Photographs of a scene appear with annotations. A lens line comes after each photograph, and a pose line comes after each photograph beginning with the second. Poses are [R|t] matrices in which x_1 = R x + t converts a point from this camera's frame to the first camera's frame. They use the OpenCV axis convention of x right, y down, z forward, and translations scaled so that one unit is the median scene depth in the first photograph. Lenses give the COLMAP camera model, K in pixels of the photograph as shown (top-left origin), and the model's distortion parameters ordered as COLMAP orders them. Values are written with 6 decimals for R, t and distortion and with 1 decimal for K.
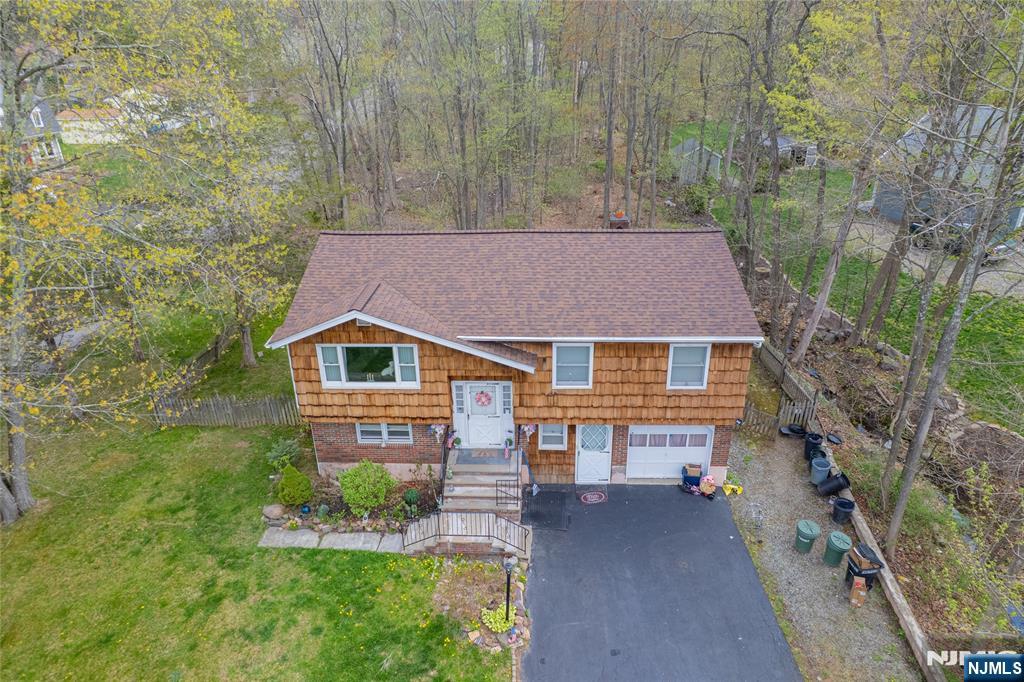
lens RADIAL K [[659.5, 0, 513.4], [0, 659.5, 342.7], [0, 0, 1]] dist [-0.076979, 0.069887]
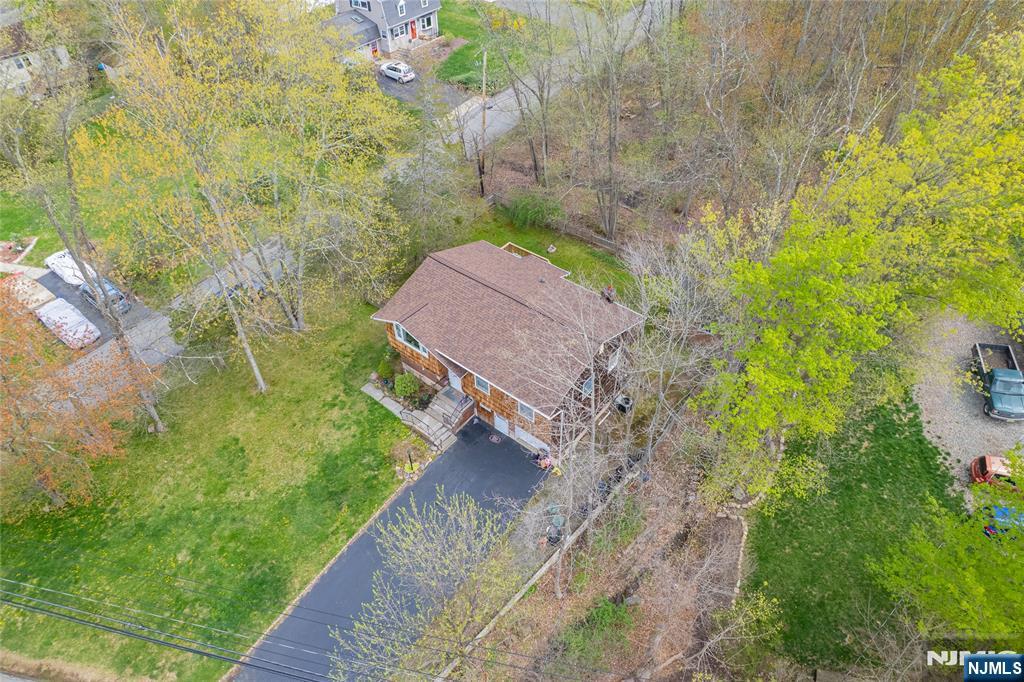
lens RADIAL K [[659.5, 0, 509.0], [0, 659.5, 342.7], [0, 0, 1]] dist [-0.076979, 0.069887]
pose [[0.800383, 0.413153, -0.434387, 0.949449], [-0.244641, 0.886616, 0.392509, -0.855633], [0.547301, -0.207889, 0.810706, -0.552313]]
